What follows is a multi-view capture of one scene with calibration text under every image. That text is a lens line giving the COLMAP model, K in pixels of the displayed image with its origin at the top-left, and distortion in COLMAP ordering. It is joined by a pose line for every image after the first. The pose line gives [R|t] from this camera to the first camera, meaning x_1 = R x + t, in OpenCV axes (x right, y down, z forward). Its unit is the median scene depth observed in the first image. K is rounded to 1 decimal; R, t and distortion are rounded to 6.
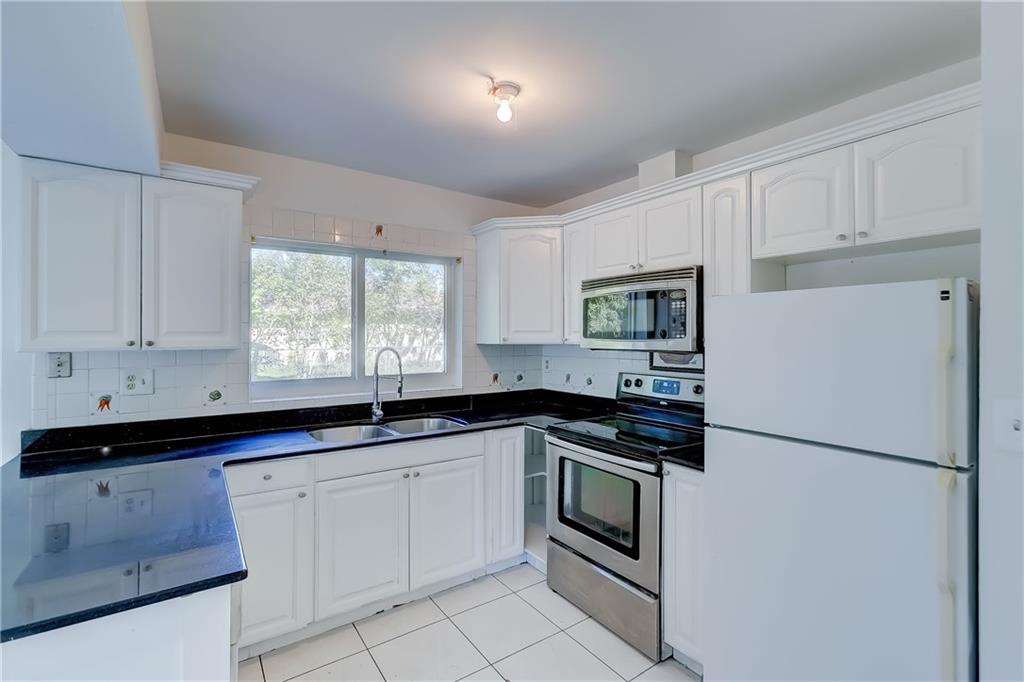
lens RADIAL K [[462.3, 0, 521.9], [0, 462.3, 335.9], [0, 0, 1]] dist [-0.000963, 0.000267]
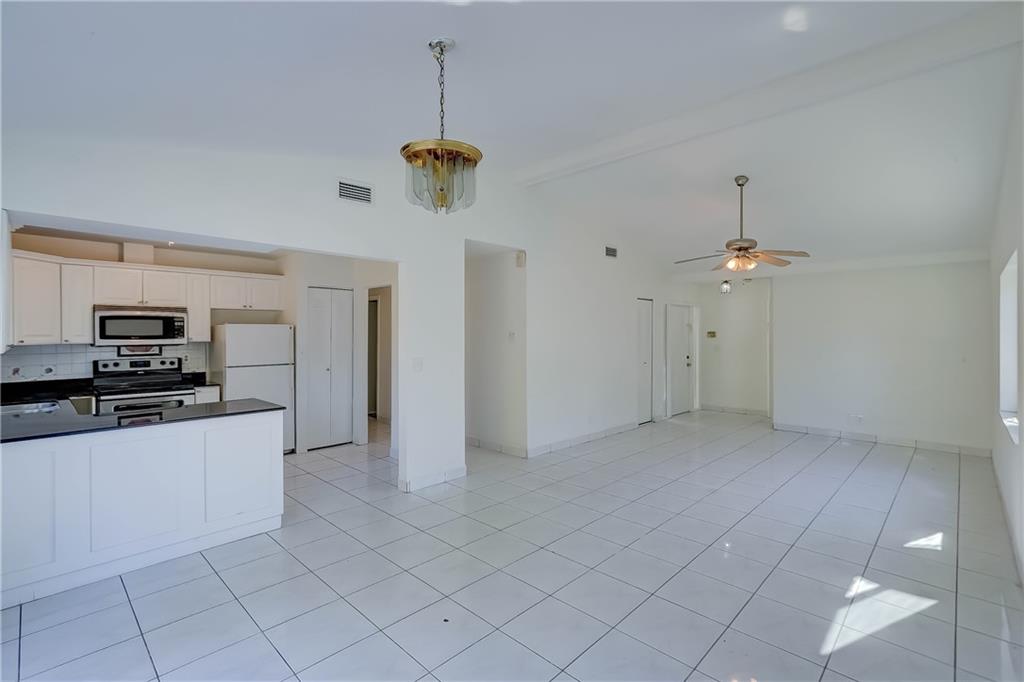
lens RADIAL K [[462.3, 0, 521.9], [0, 462.3, 335.9], [0, 0, 1]] dist [-0.000963, 0.000267]
pose [[-0.198433, -0.006875, 0.980090, -1.775900], [0.004215, 0.999960, 0.007868, -0.014600], [-0.980105, 0.005693, -0.198396, -0.164187]]
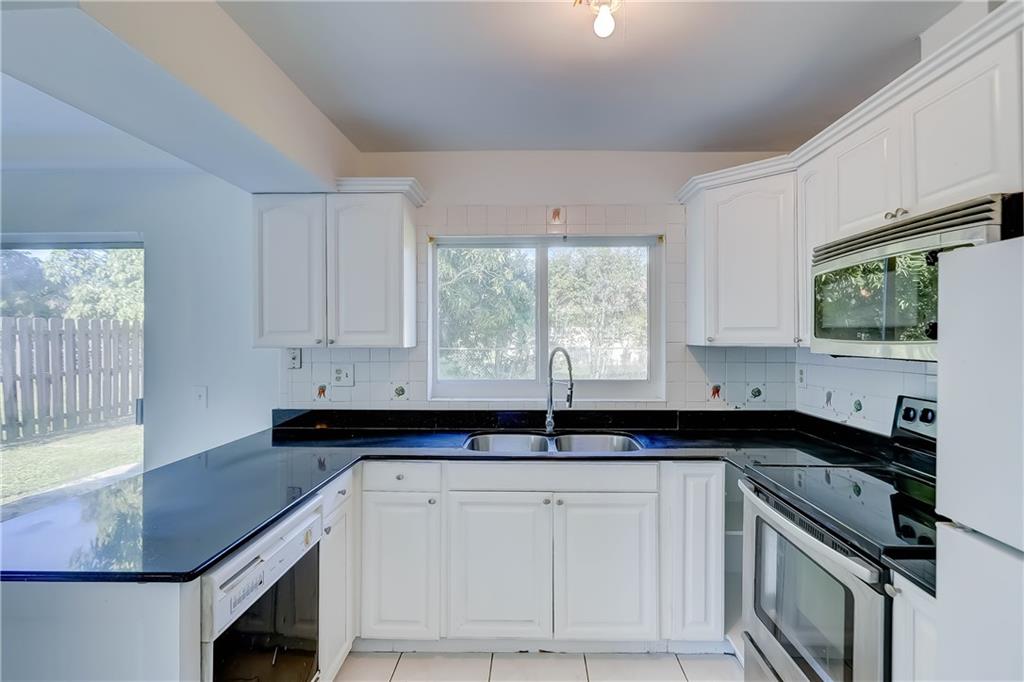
lens RADIAL K [[509.6, 0, 516.0], [0, 509.6, 335.4], [0, 0, 1]] dist [-0.005236, -0.000137]
pose [[0.807896, -0.000108, -0.589325, 0.210671], [0.001424, 0.999997, 0.001770, -0.000442], [0.589323, -0.002269, 0.807894, 0.186906]]
